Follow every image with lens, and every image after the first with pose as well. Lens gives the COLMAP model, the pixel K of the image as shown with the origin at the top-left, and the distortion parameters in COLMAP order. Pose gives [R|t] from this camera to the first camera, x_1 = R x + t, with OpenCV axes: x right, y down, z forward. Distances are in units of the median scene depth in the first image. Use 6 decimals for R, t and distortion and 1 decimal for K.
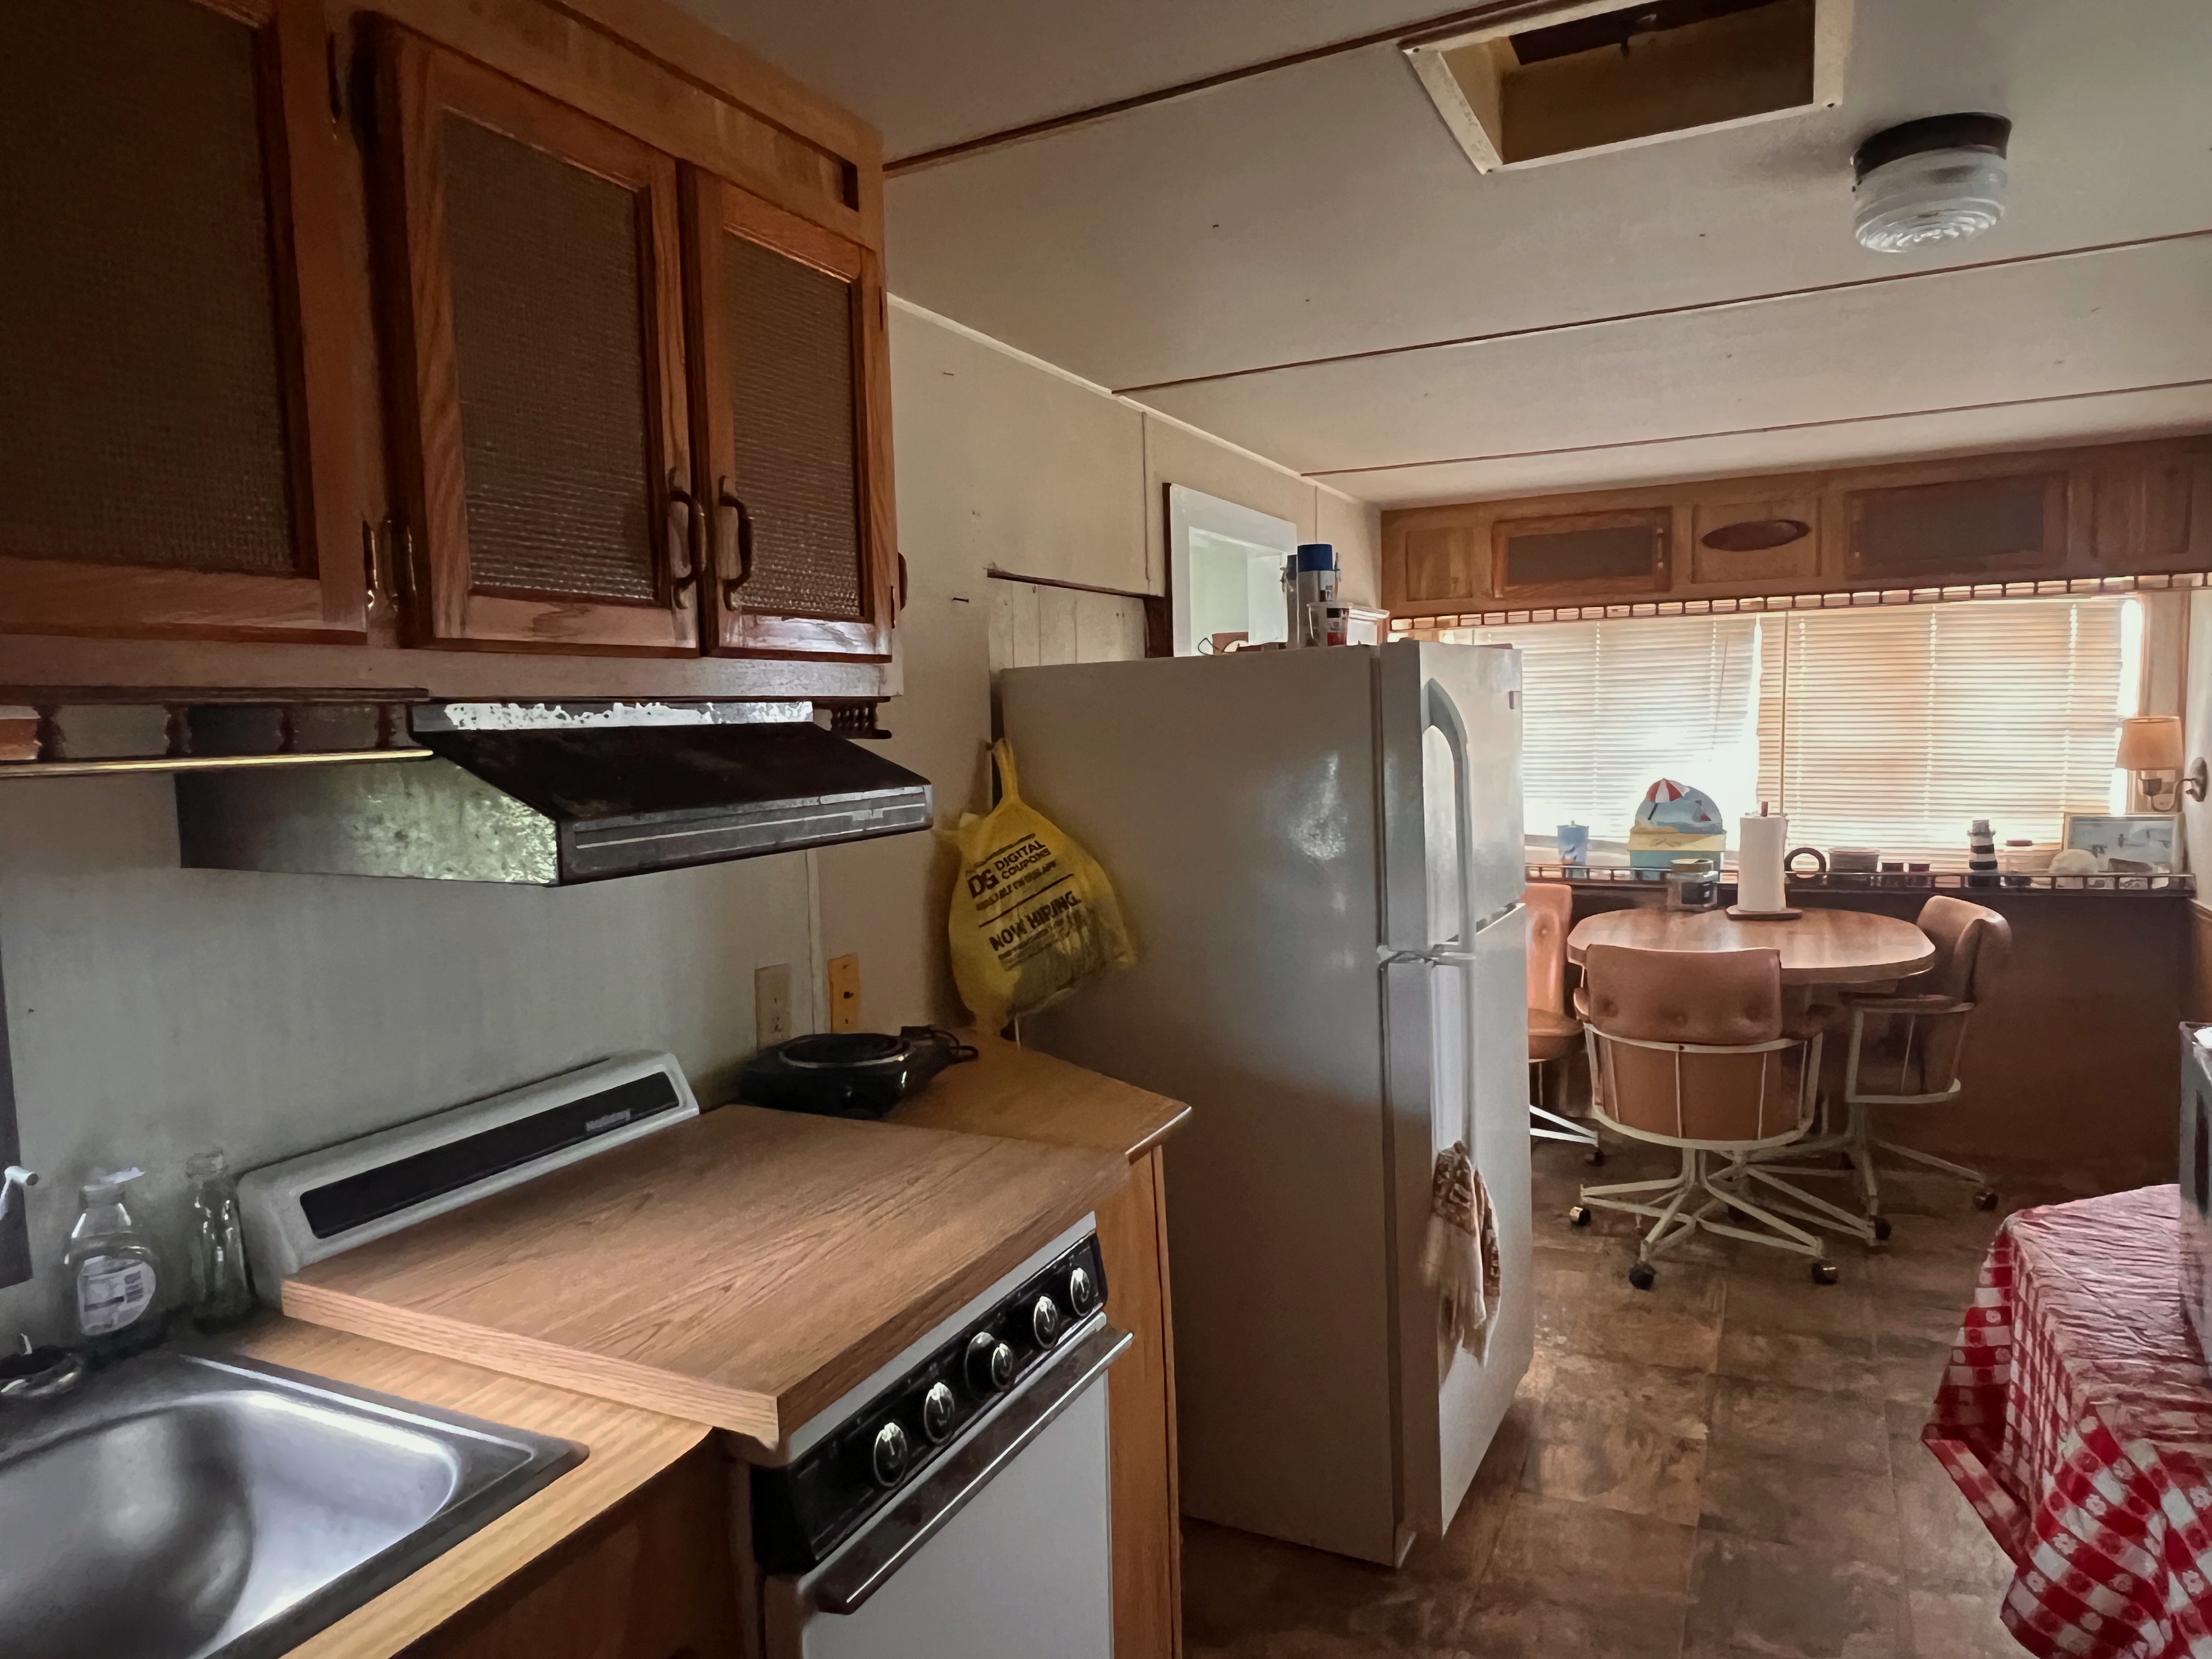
lens RADIAL K [[1422.8, 0, 1106.0], [0, 1422.8, 829.5], [0, 0, 1]] dist [0.001013, 0.000966]
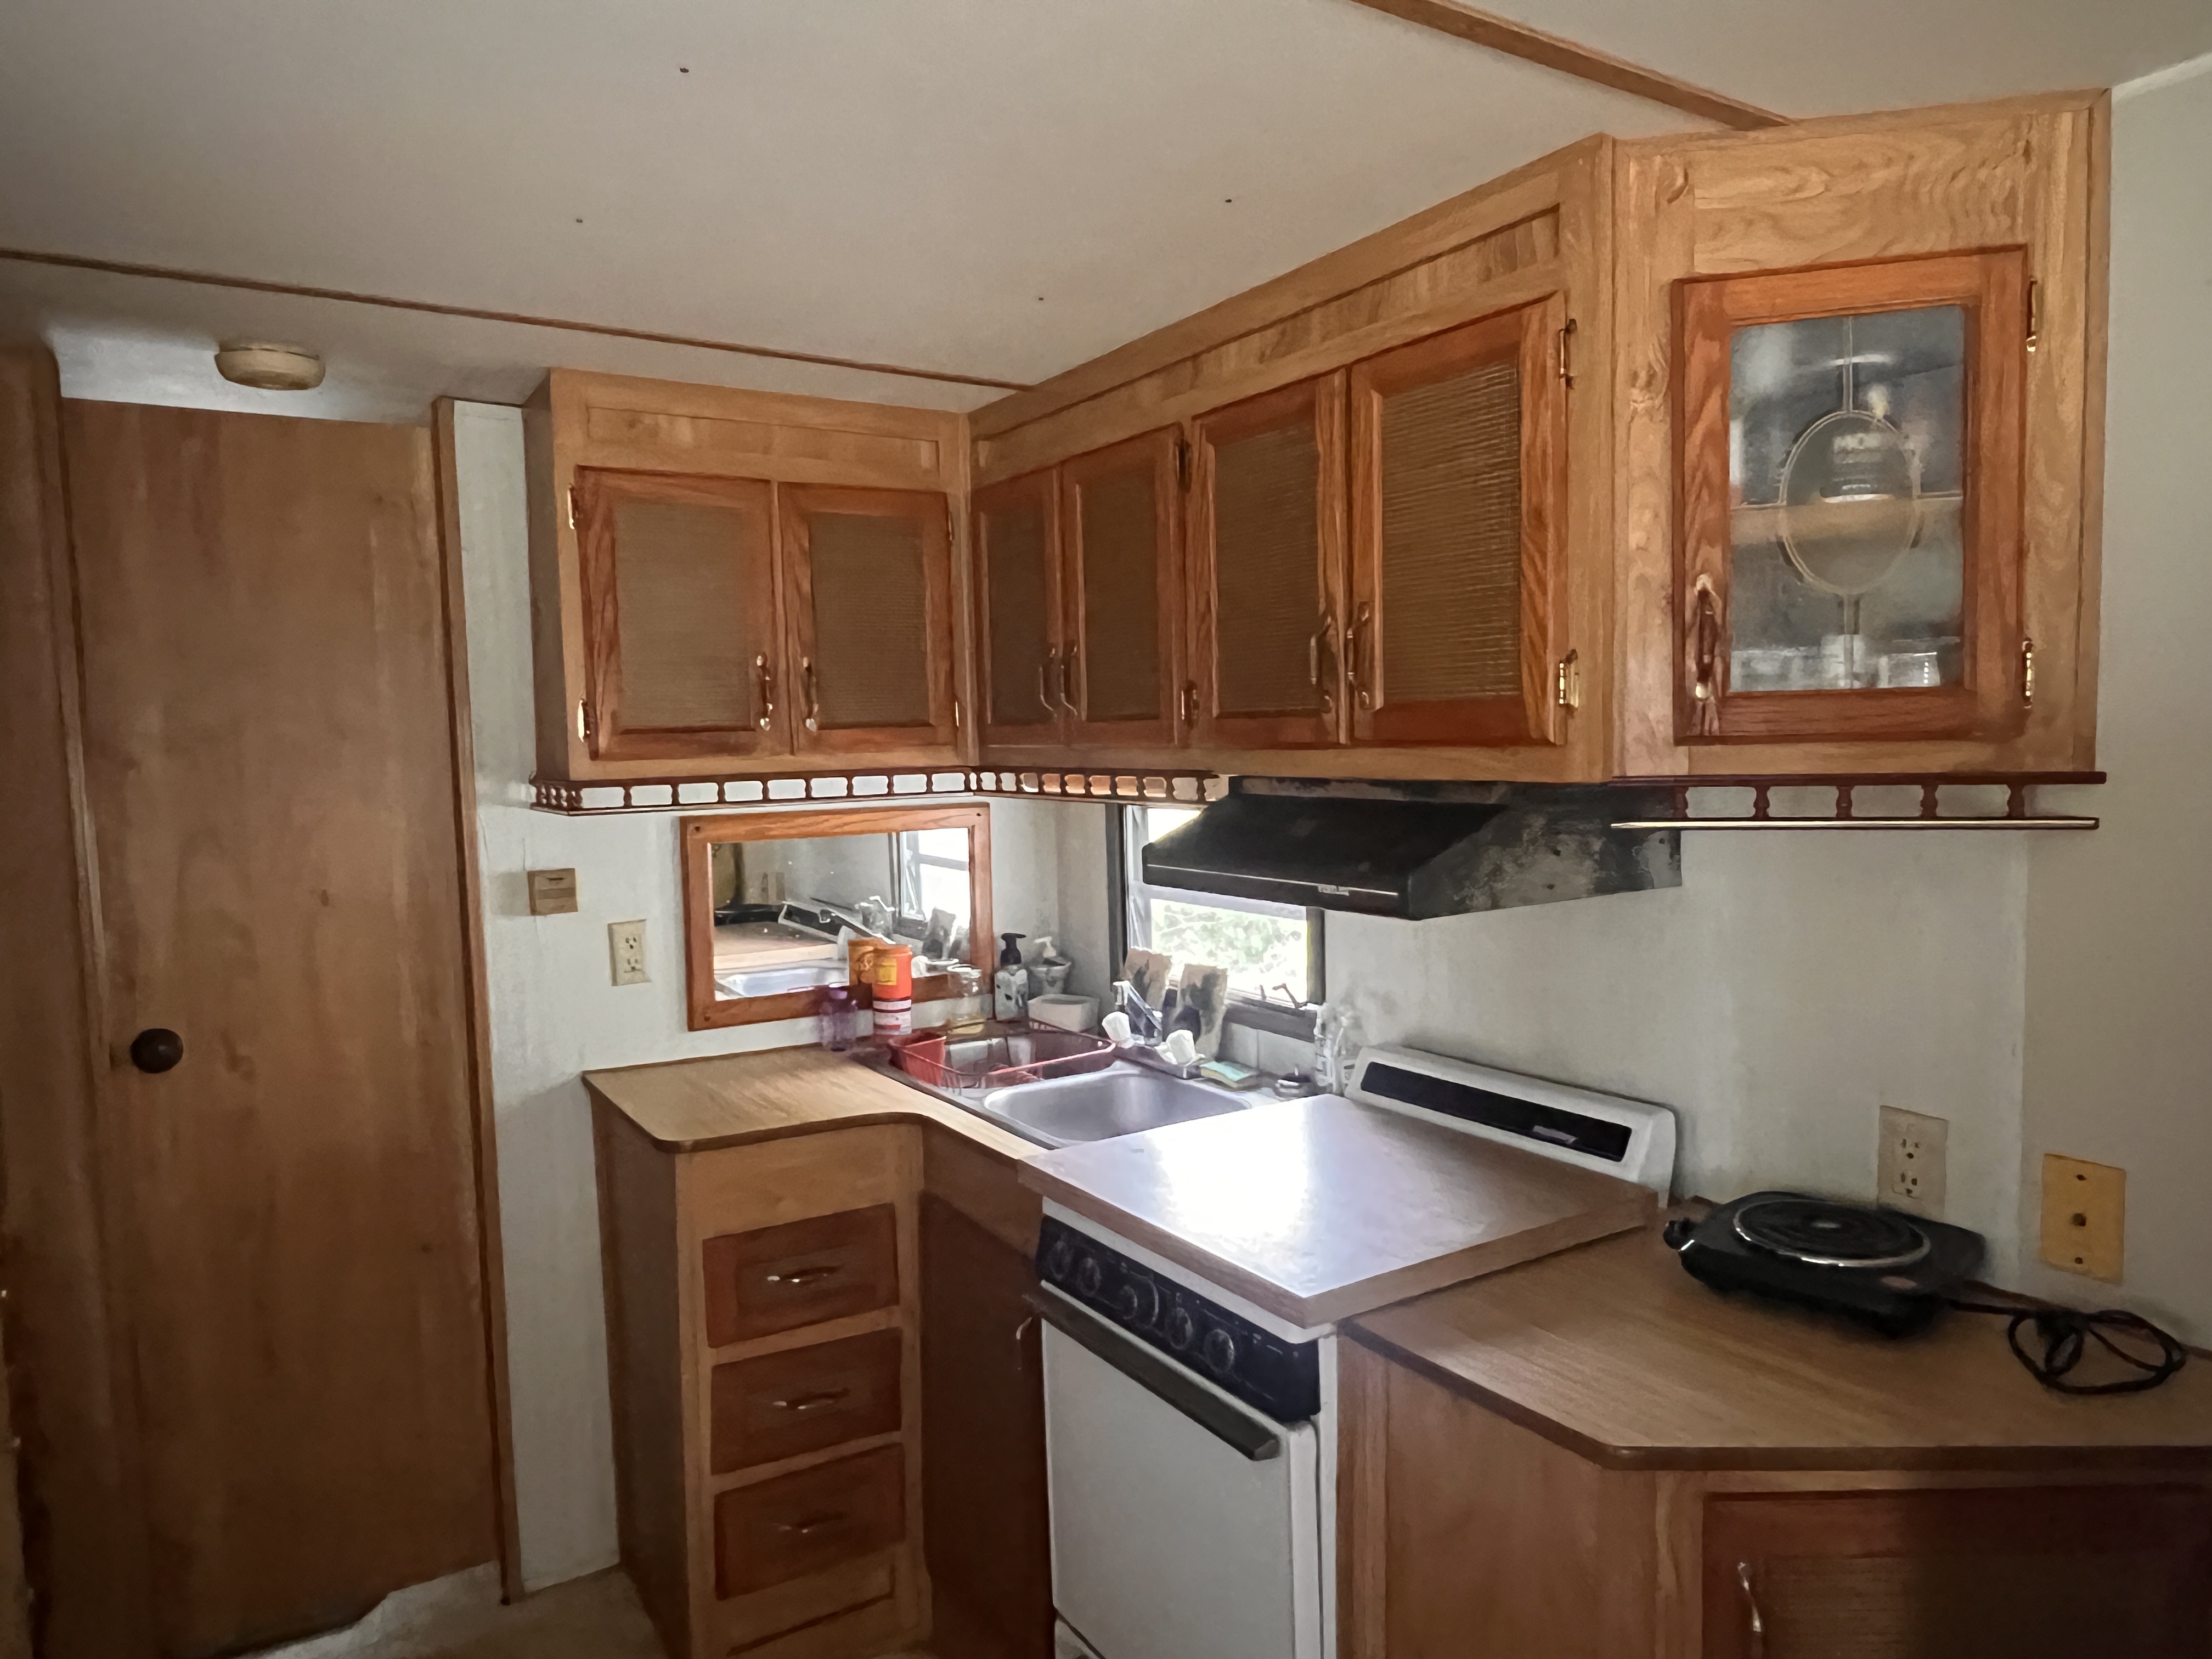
lens RADIAL K [[1422.8, 0, 1106.0], [0, 1422.8, 829.5], [0, 0, 1]] dist [0.001013, 0.000966]
pose [[-0.521233, 0.100745, -0.847447, 1.211289], [-0.027070, 0.990556, 0.134407, -0.283115], [0.852985, 0.092998, -0.513583, 1.932271]]
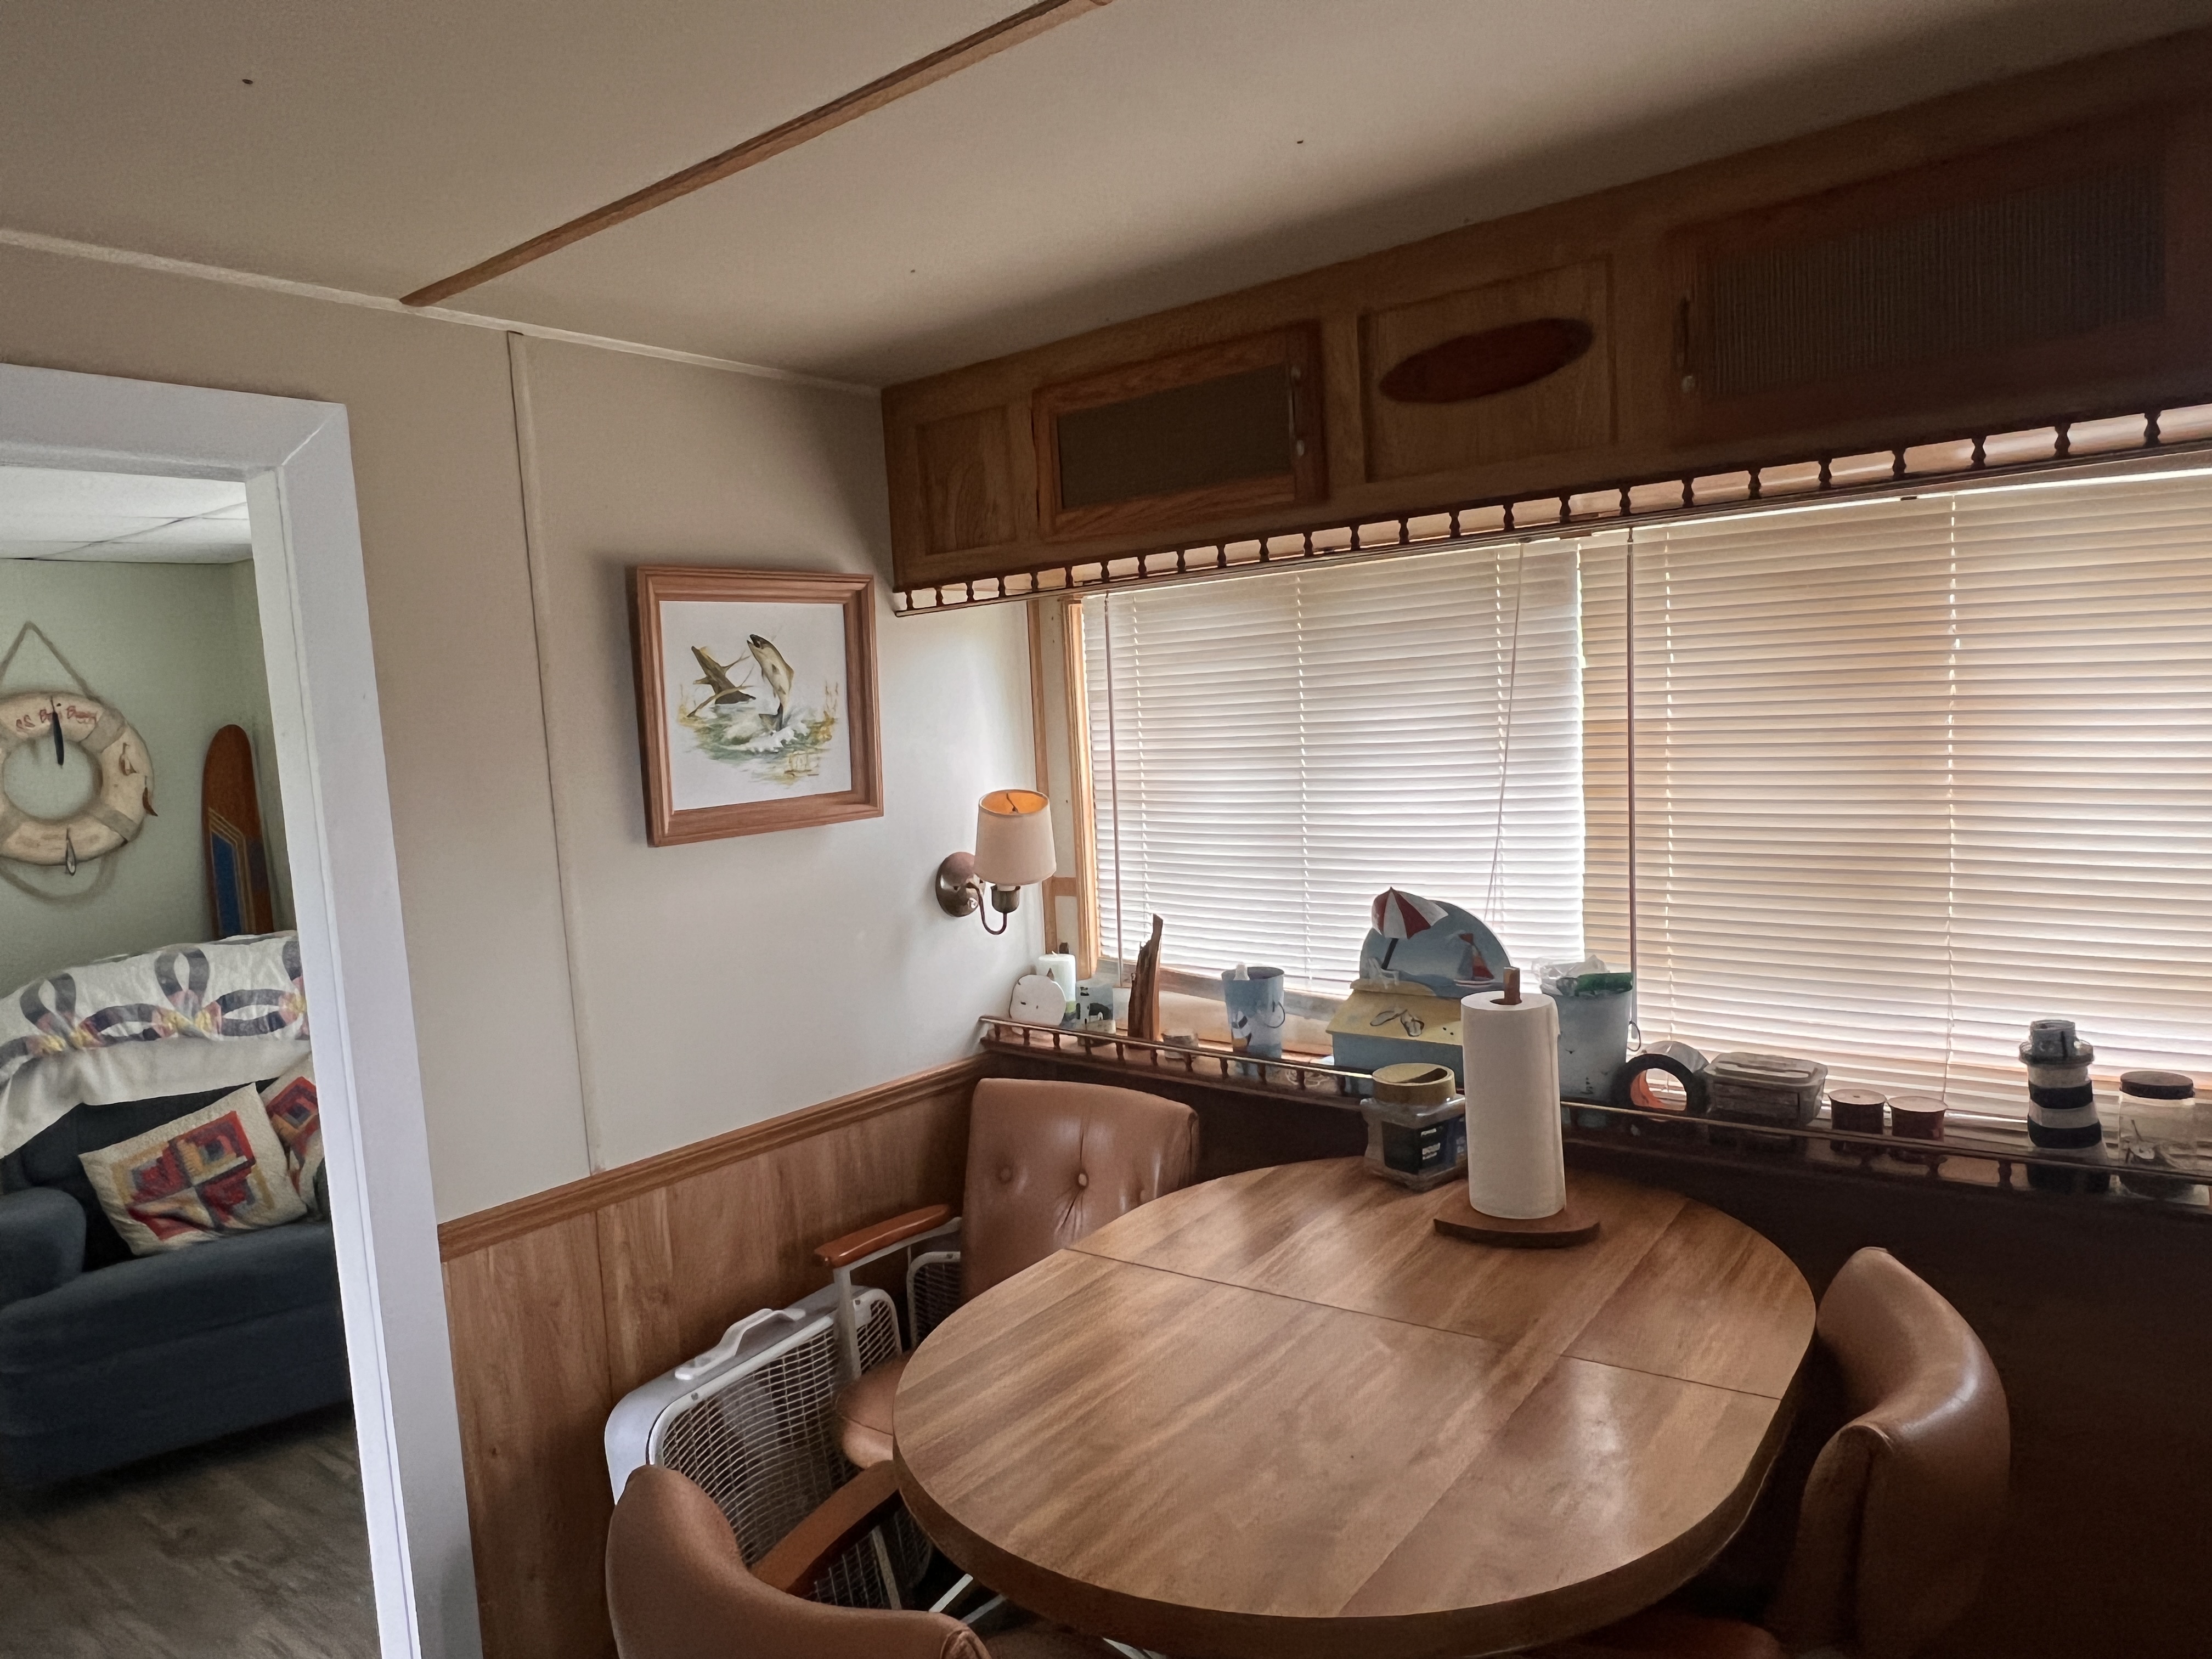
lens RADIAL K [[1422.8, 0, 1106.0], [0, 1422.8, 829.5], [0, 0, 1]] dist [0.001013, 0.000966]
pose [[0.973273, -0.006257, -0.229566, 0.424881], [0.011085, 0.999743, 0.019750, -0.069624], [0.229384, -0.021767, 0.973093, 0.520504]]
